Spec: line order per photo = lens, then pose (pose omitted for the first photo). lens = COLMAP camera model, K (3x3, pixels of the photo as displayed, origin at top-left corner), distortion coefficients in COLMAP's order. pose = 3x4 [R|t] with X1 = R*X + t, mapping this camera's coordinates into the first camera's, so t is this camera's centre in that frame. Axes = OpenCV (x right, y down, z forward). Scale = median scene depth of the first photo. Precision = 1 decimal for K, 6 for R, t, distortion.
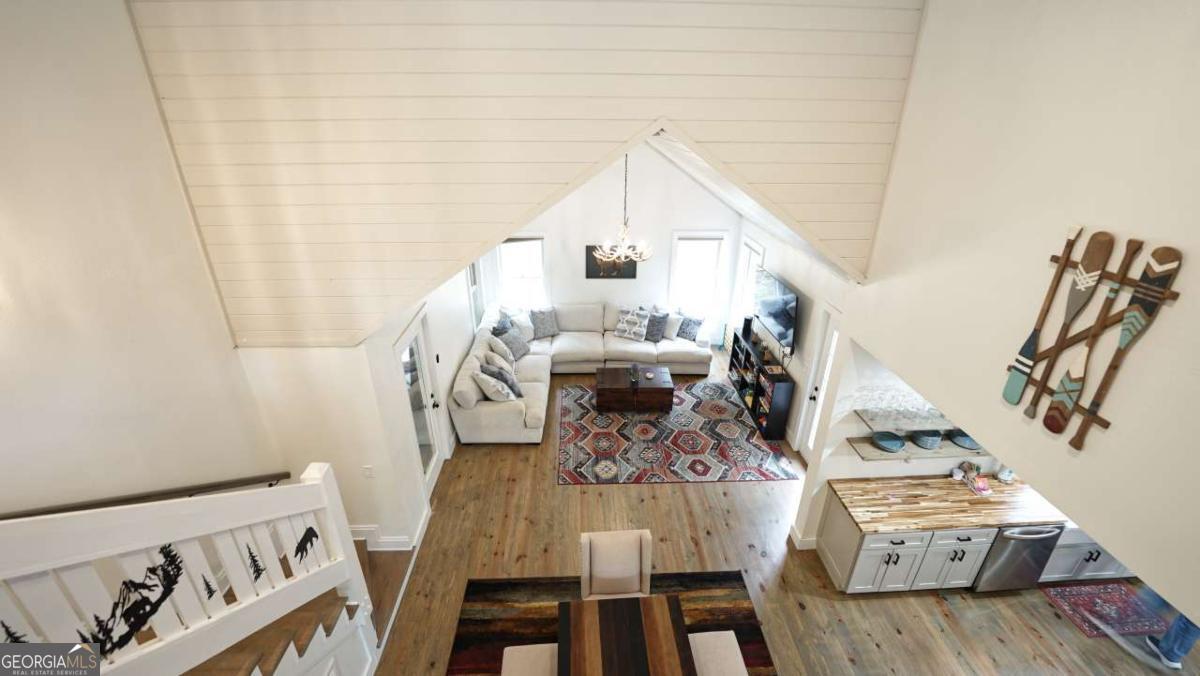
lens RADIAL K [[483.5, 0, 600.8], [0, 483.5, 337.2], [0, 0, 1]] dist [-0.033969, 0.005307]
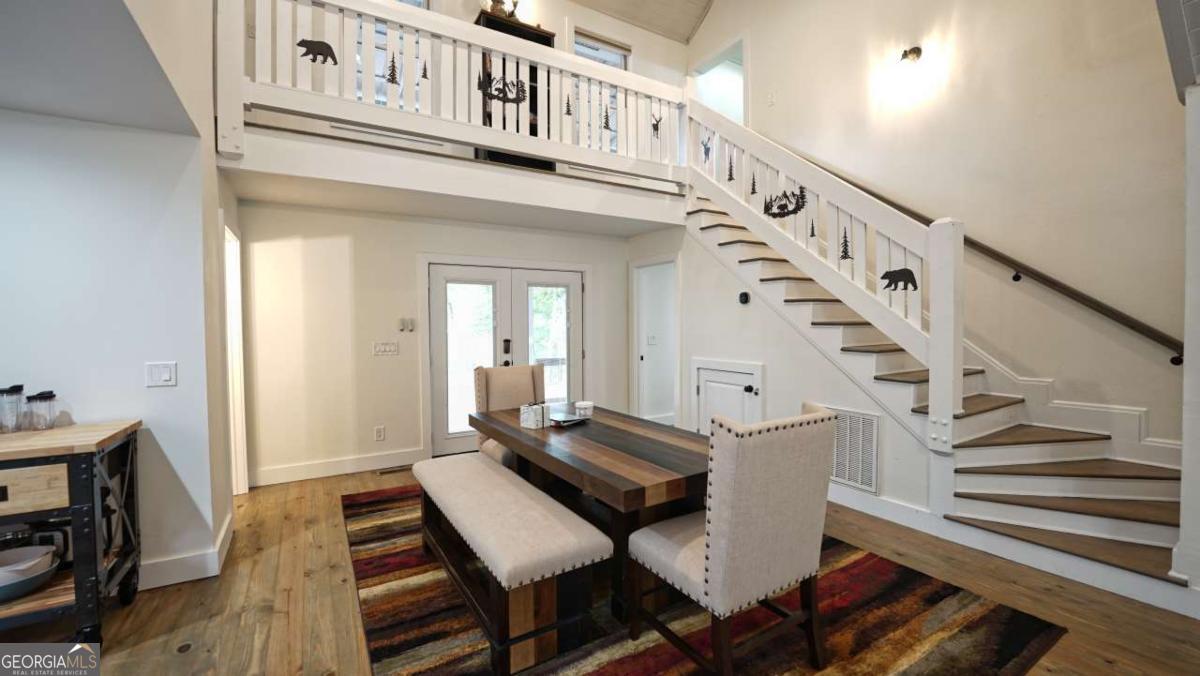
lens RADIAL K [[483.5, 0, 600.8], [0, 483.5, 337.2], [0, 0, 1]] dist [-0.033969, 0.005307]
pose [[-0.877531, 0.014847, -0.479290, 0.193423], [-0.195944, 0.901163, 0.386667, 0.098012], [0.437659, 0.433226, -0.787889, 0.608308]]
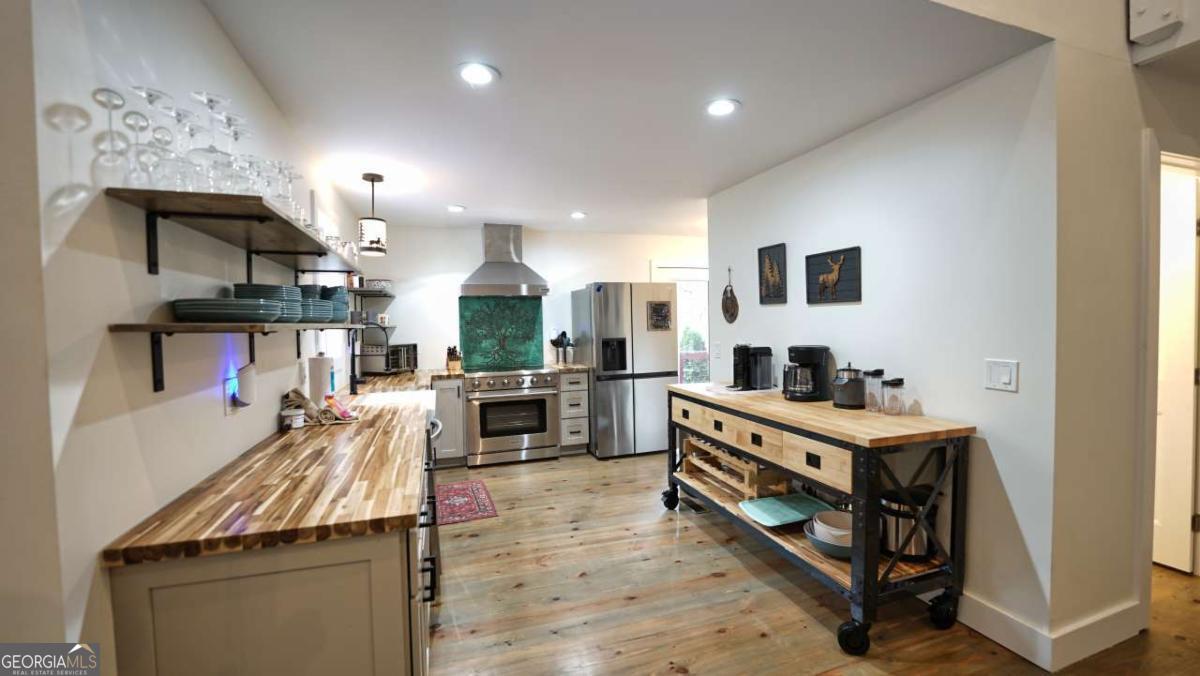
lens RADIAL K [[483.5, 0, 600.8], [0, 483.5, 337.2], [0, 0, 1]] dist [-0.033969, 0.005307]
pose [[-0.281514, -0.029198, 0.959113, 0.121467], [0.411678, 0.899197, 0.148208, 0.159784], [-0.866759, 0.436569, -0.241117, 0.473239]]
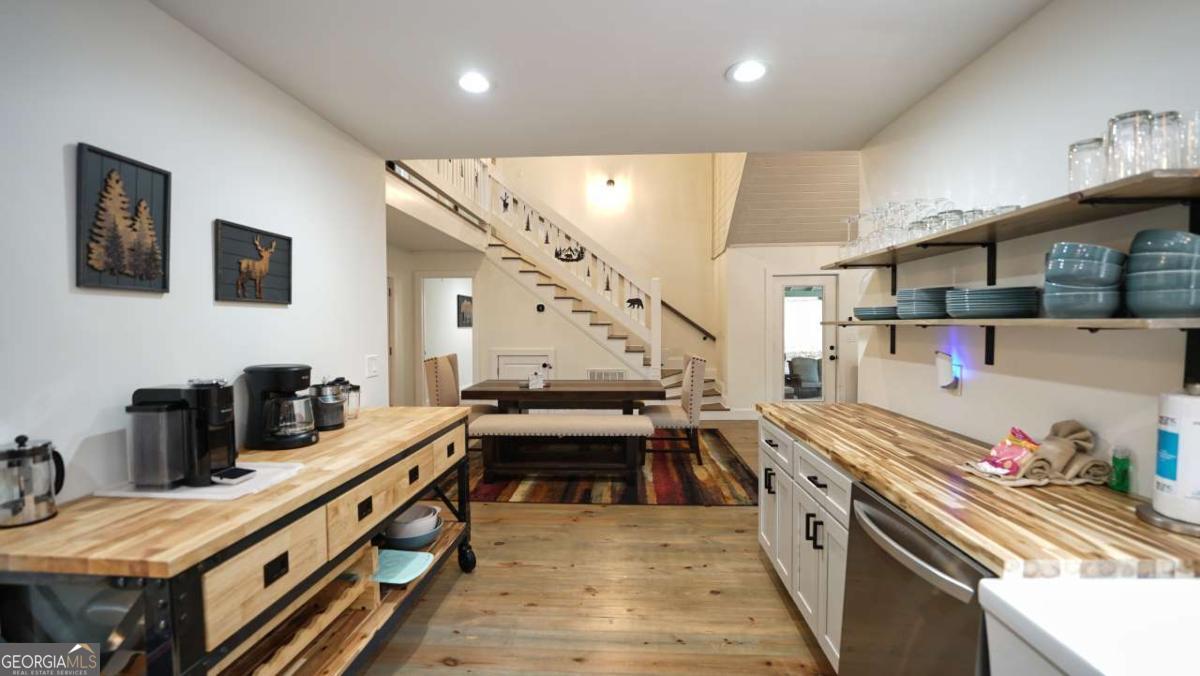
lens RADIAL K [[483.5, 0, 600.8], [0, 483.5, 337.2], [0, 0, 1]] dist [-0.033969, 0.005307]
pose [[-0.102409, 0.023529, -0.994464, 0.648615], [-0.410136, 0.909793, 0.063761, 0.187932], [0.906257, 0.414395, -0.083521, 0.416184]]
